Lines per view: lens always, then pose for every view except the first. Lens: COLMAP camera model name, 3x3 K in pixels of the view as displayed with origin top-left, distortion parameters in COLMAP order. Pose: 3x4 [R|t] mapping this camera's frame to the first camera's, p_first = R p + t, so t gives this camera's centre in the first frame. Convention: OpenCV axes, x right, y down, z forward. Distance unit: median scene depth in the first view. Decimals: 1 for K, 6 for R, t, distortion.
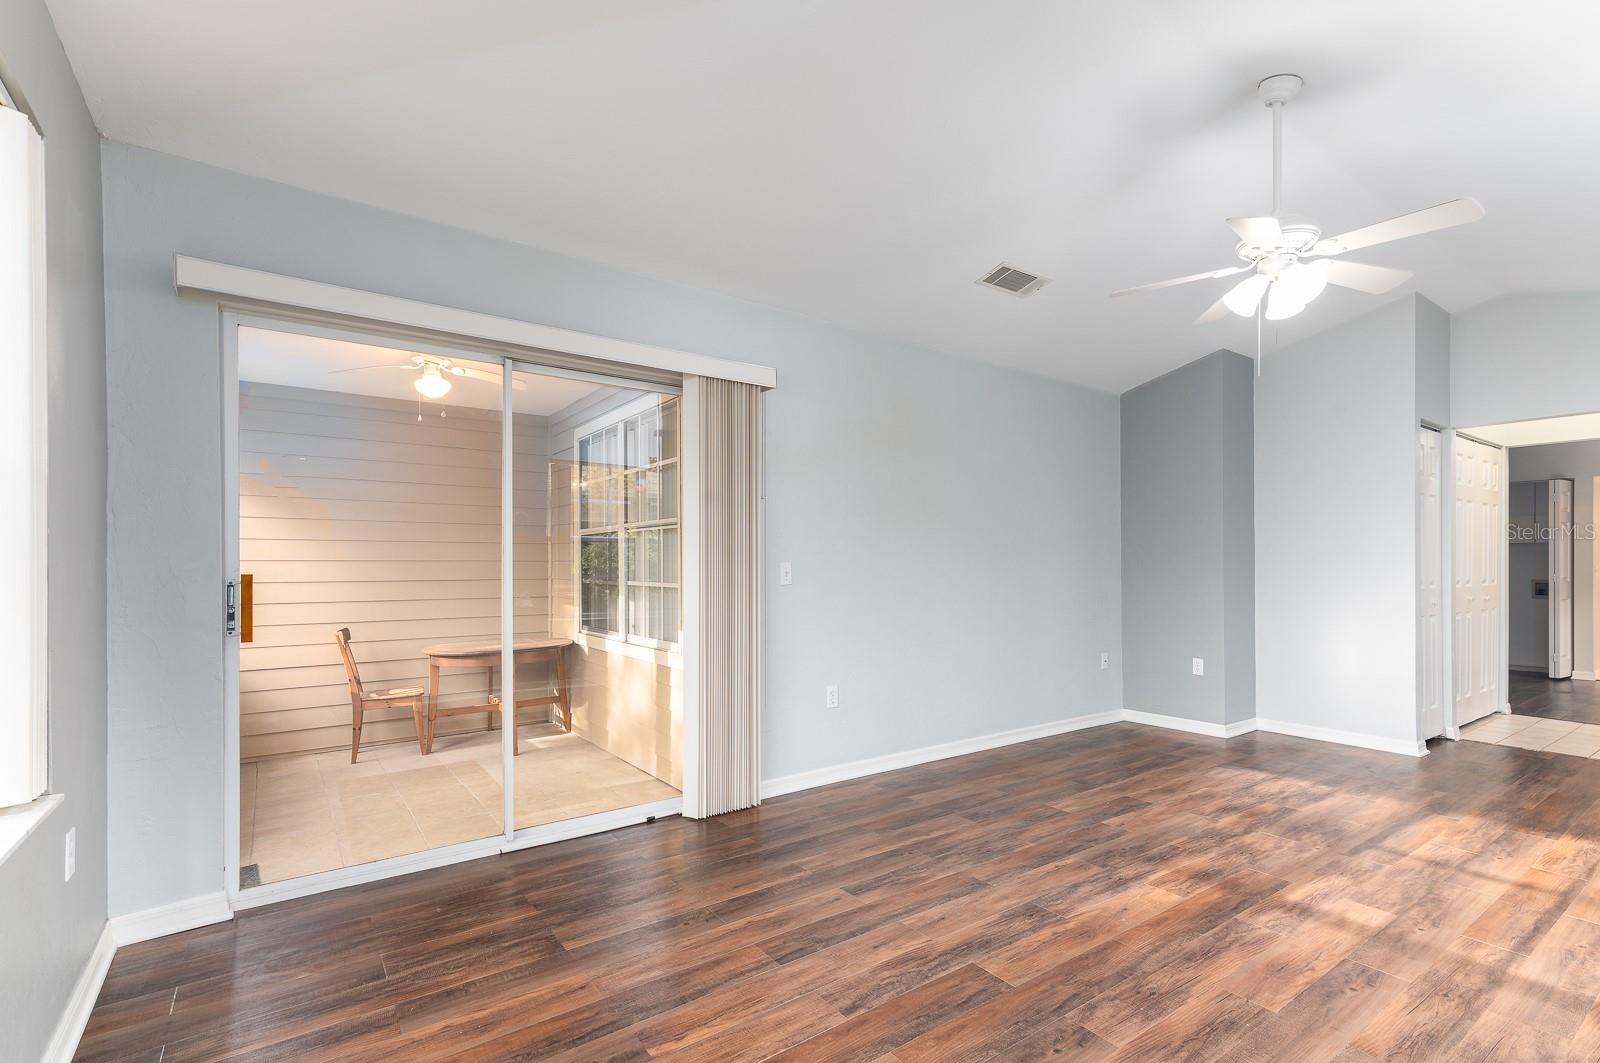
lens RADIAL K [[751.8, 0, 800.7], [0, 751.8, 563.7], [0, 0, 1]] dist [0.011890, -0.000572]
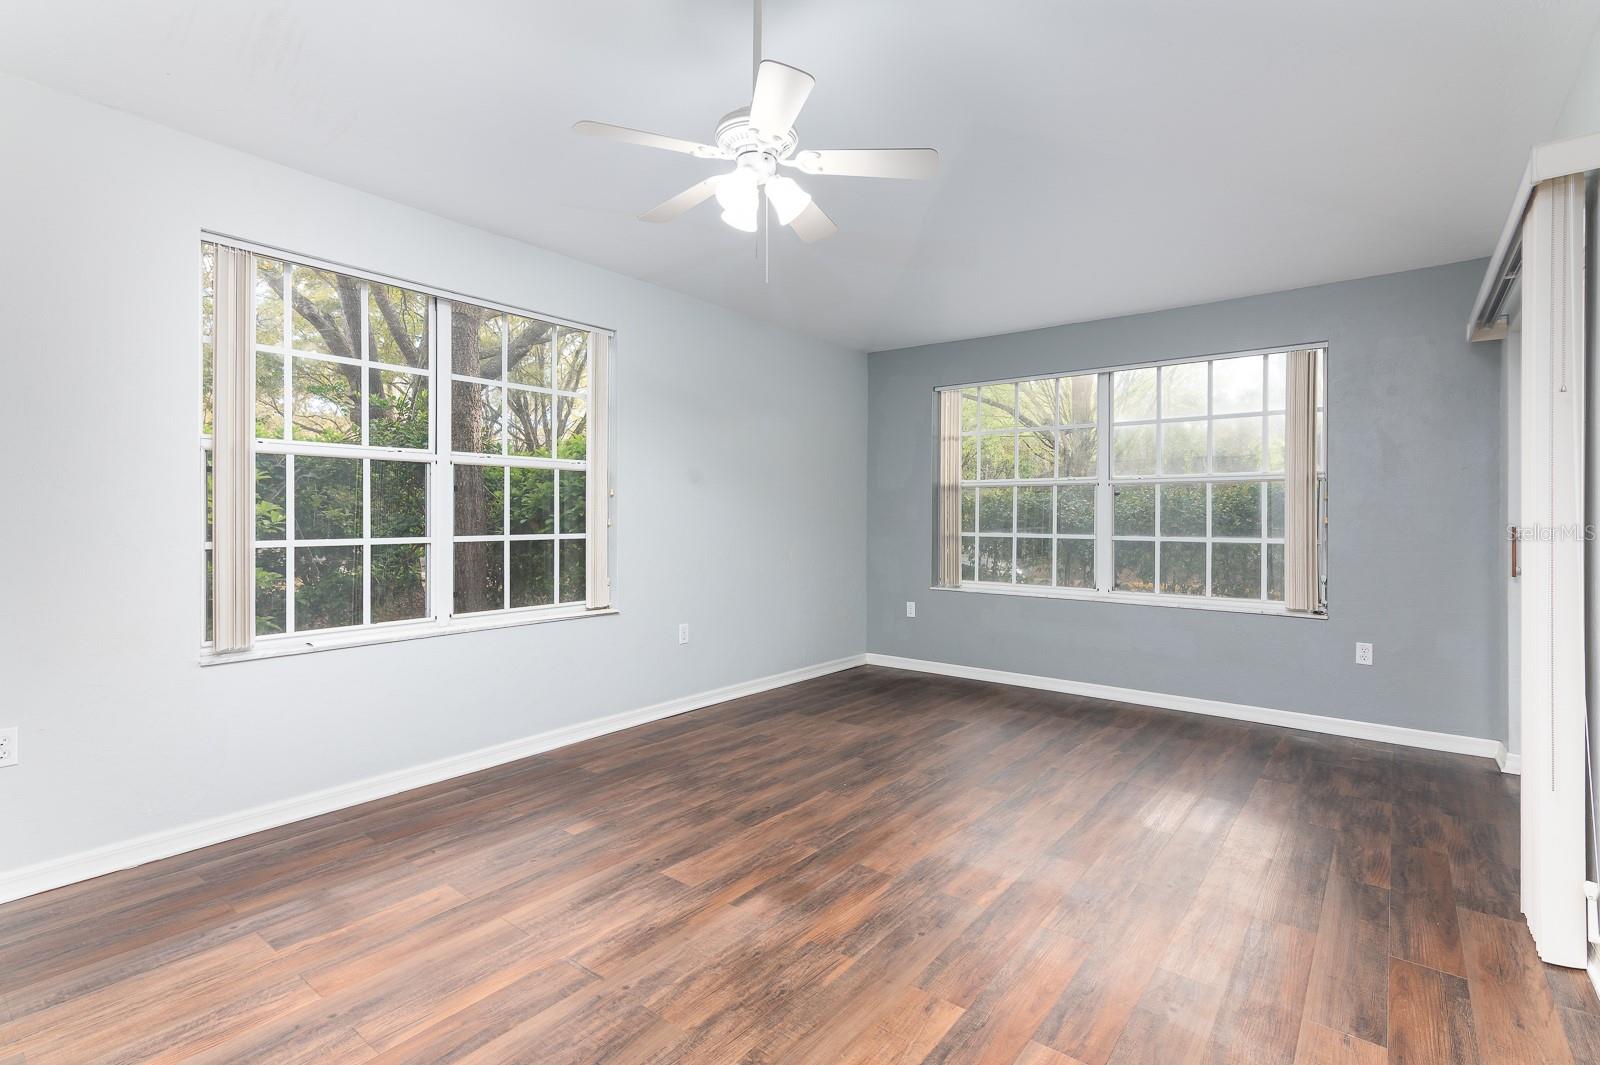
lens RADIAL K [[741.3, 0, 800.6], [0, 741.3, 523.3], [0, 0, 1]] dist [0.018147, 0.000211]
pose [[-0.961363, -0.004873, -0.275240, 0.723403], [-0.005477, 0.999984, 0.001426, 0.010546], [0.275229, 0.002878, -0.961374, 1.624598]]
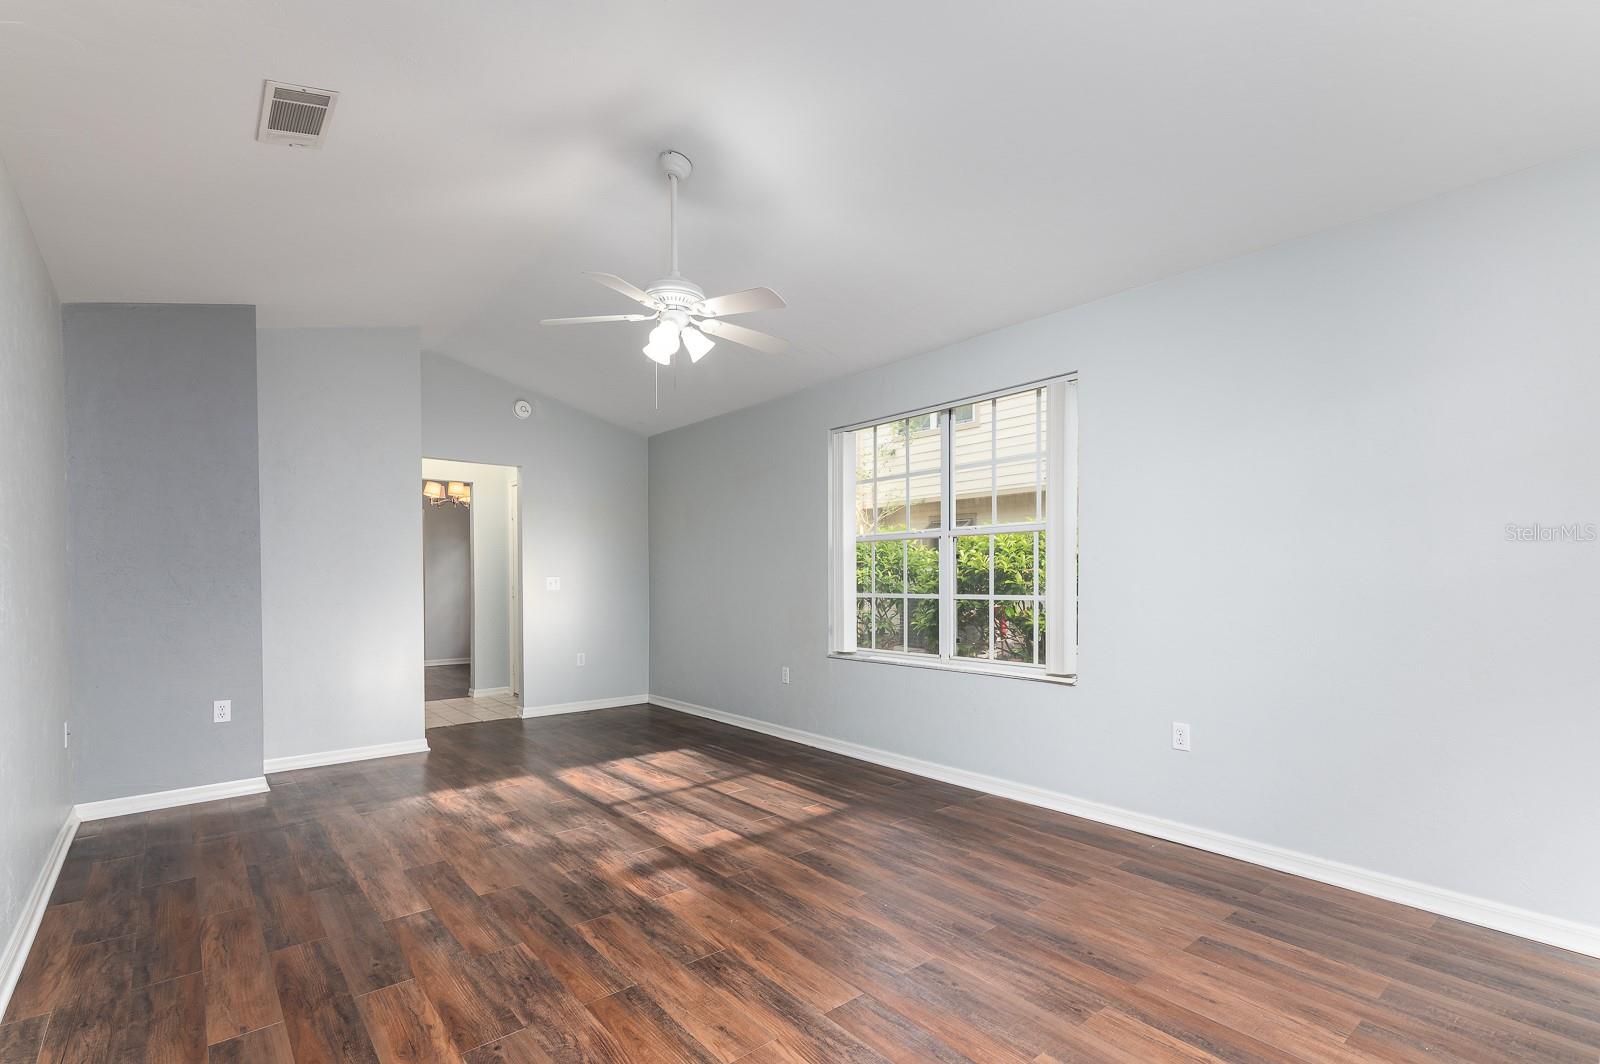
lens RADIAL K [[744.1, 0, 809.4], [0, 744.1, 587.9], [0, 0, 1]] dist [0.034732, -0.000118]
pose [[-0.087018, -0.021012, 0.995985, -0.487347], [-0.000533, 0.999778, 0.021045, -0.007777], [-0.996207, 0.001300, -0.087010, 0.794580]]
